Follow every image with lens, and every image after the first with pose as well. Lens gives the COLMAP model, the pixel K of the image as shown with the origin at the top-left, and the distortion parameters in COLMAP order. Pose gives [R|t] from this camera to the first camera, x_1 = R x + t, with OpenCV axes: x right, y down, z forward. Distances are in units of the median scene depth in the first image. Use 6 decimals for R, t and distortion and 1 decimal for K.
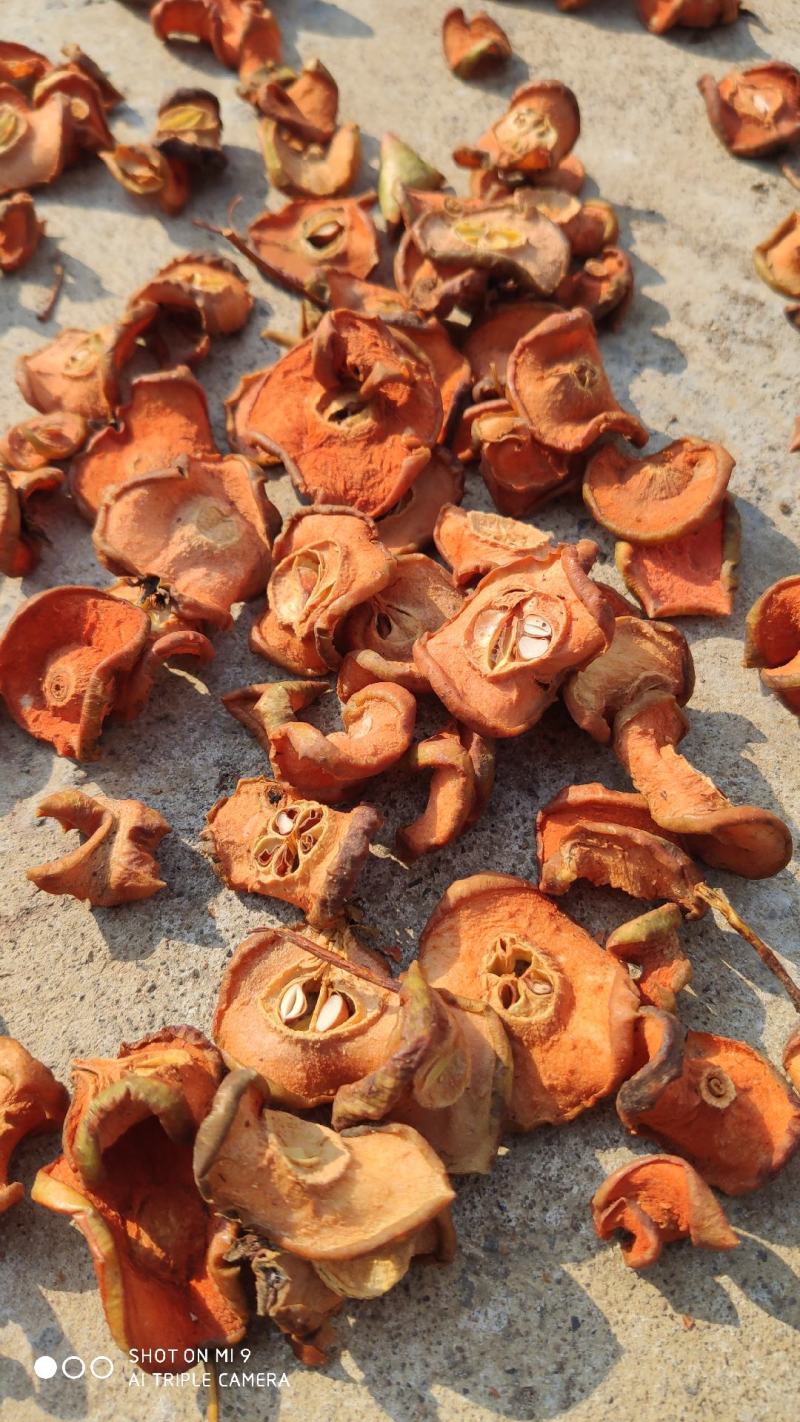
lens RADIAL K [[1117.8, 0, 400.0], [0, 1117.8, 711.0], [0, 0, 1]] dist [0.055765, -0.153450]
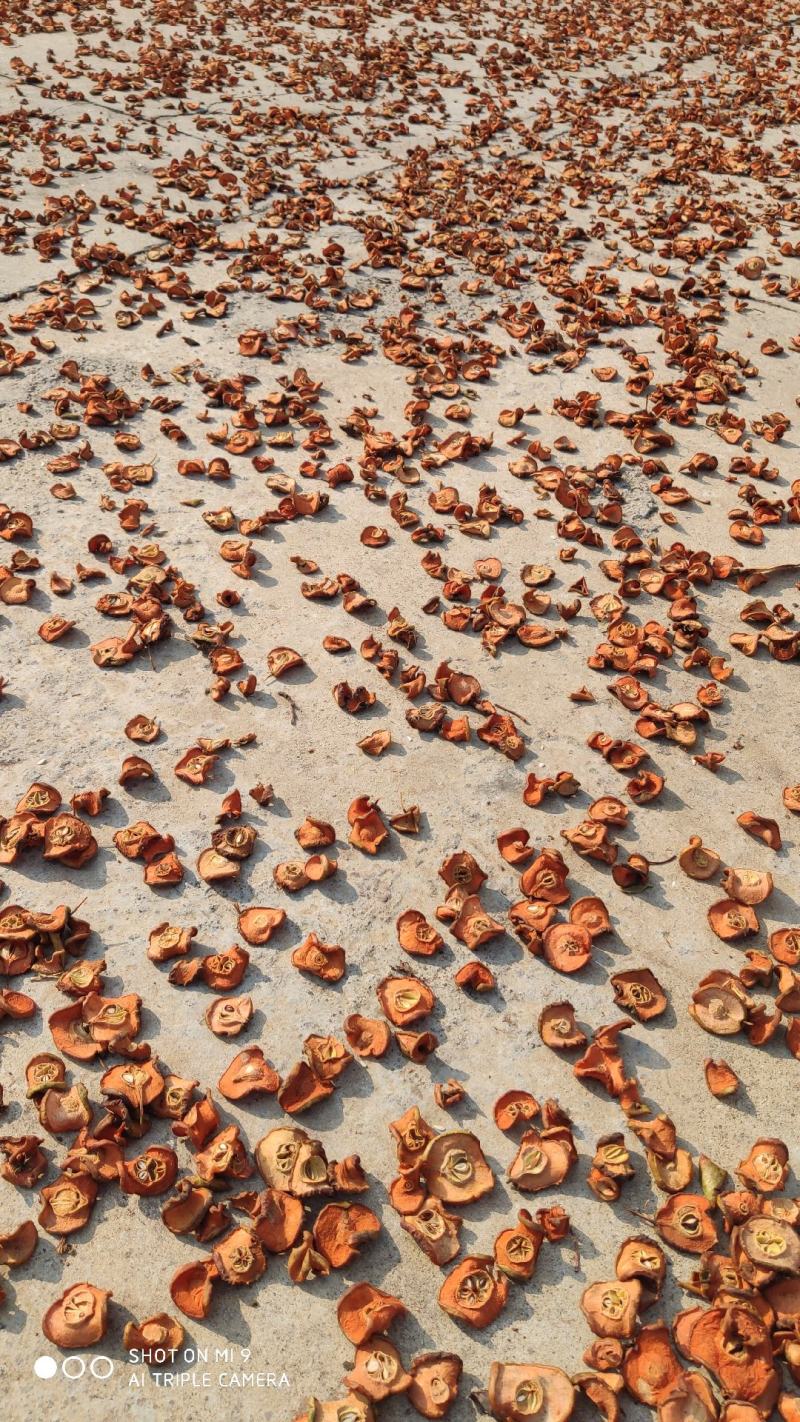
lens RADIAL K [[1117.8, 0, 400.0], [0, 1117.8, 711.0], [0, 0, 1]] dist [0.055765, -0.153450]
pose [[0.999133, 0.005272, 0.041287, -0.896865], [0.007084, 0.955939, -0.293481, -0.892850], [-0.041015, 0.293519, 0.955073, -1.745733]]
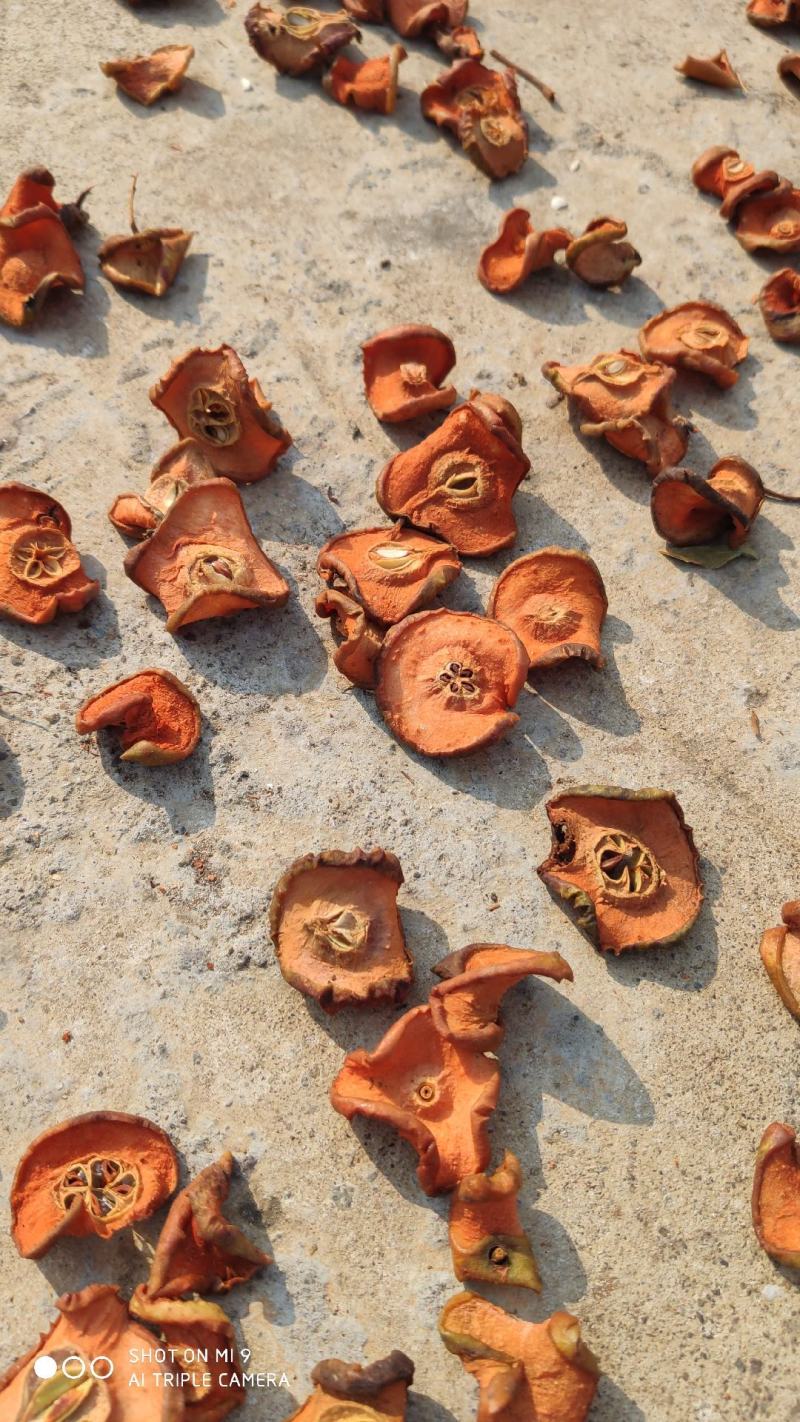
lens RADIAL K [[1117.8, 0, 400.0], [0, 1117.8, 711.0], [0, 0, 1]] dist [0.055765, -0.153450]
pose [[0.981028, 0.192525, -0.022760, -0.288777], [-0.191868, 0.981016, 0.028200, -1.183789], [0.027758, -0.023298, 0.999343, 0.466617]]
